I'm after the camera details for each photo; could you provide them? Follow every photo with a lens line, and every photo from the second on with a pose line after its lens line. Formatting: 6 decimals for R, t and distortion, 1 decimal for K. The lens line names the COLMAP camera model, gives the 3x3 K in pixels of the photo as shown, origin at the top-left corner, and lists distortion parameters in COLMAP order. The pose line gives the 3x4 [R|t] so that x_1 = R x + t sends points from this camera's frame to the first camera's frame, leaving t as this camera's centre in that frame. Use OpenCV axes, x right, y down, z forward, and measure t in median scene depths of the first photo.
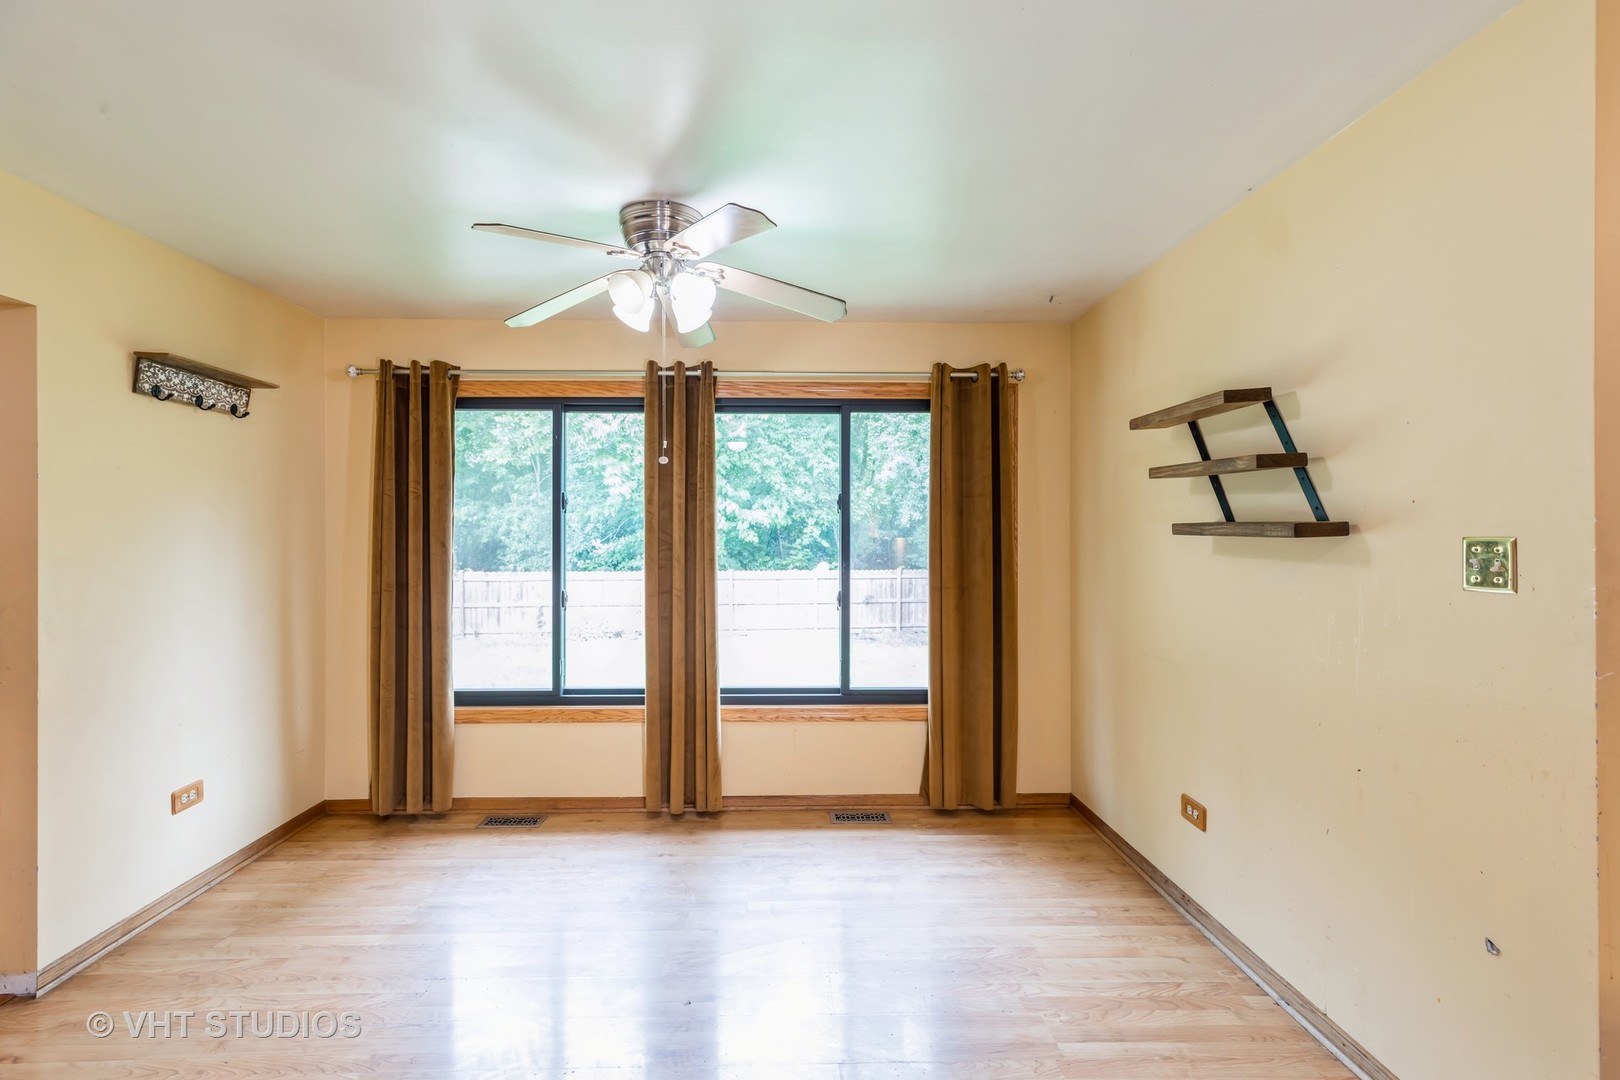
lens RADIAL K [[723.0, 0, 810.0], [0, 723.0, 540.0], [0, 0, 1]] dist [0.000514, 0.000762]
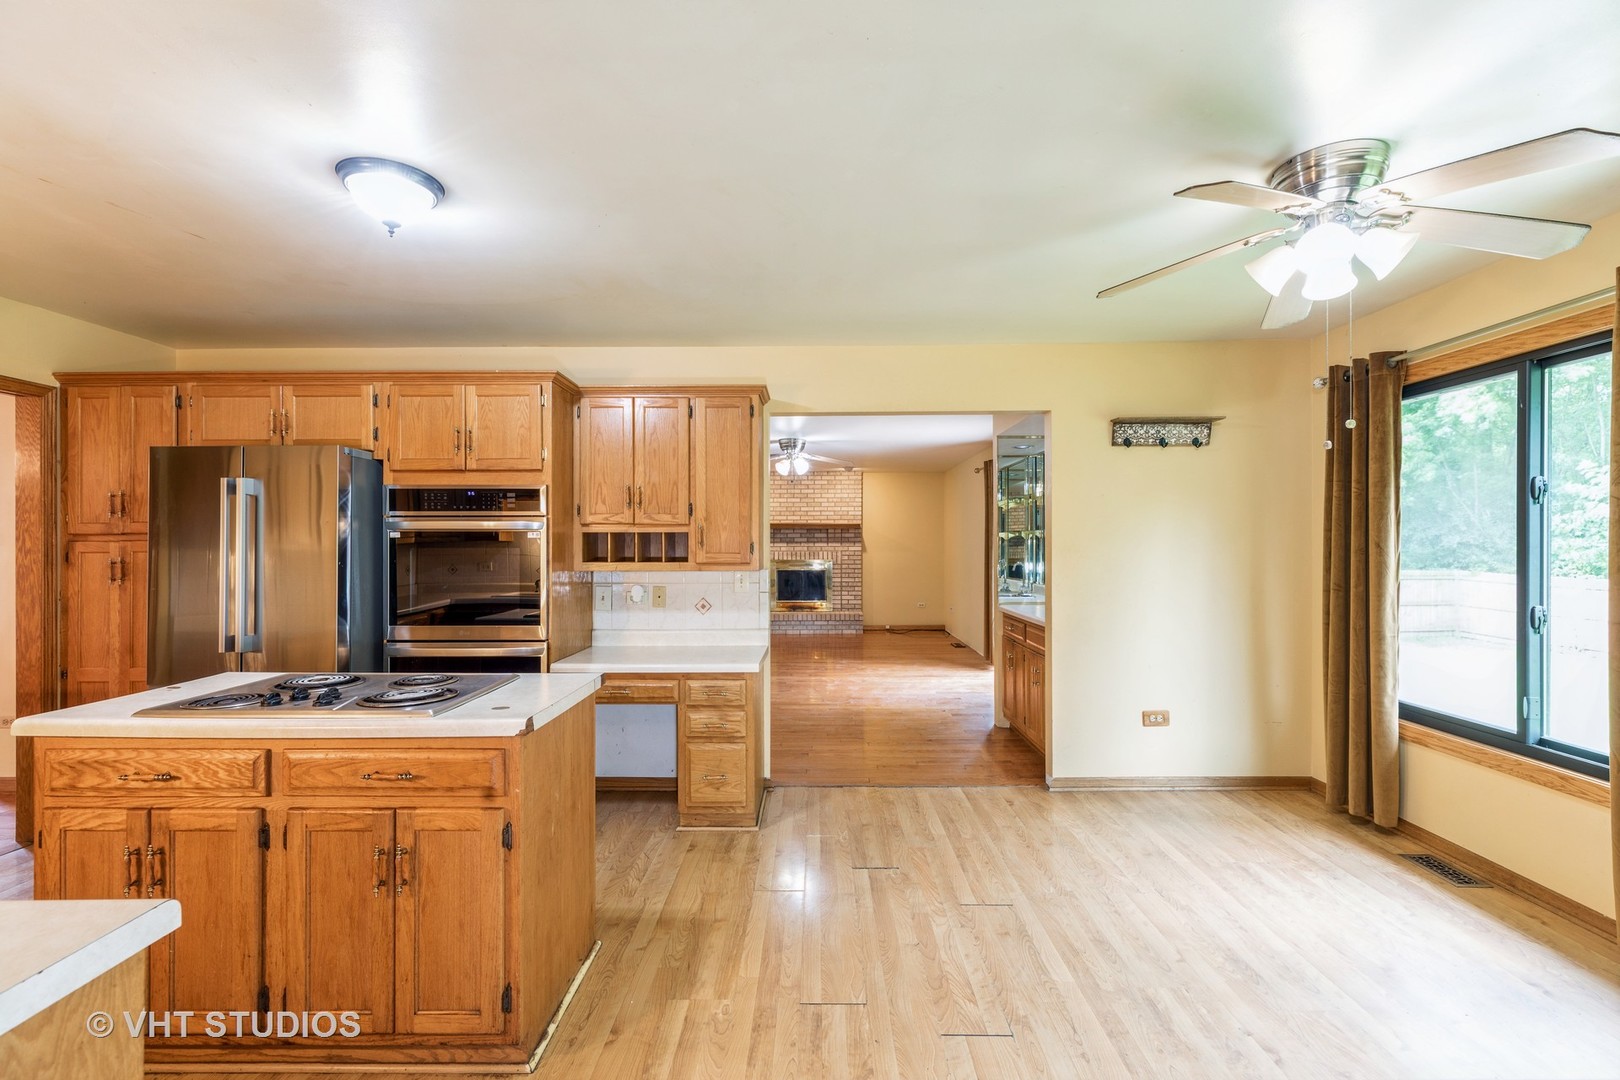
lens RADIAL K [[723.0, 0, 810.0], [0, 723.0, 540.0], [0, 0, 1]] dist [0.000514, 0.000762]
pose [[-0.041621, -0.003154, -0.999128, 0.476995], [-0.002384, 0.999992, -0.003058, 0.005230], [0.999131, 0.002255, -0.041629, 0.292283]]
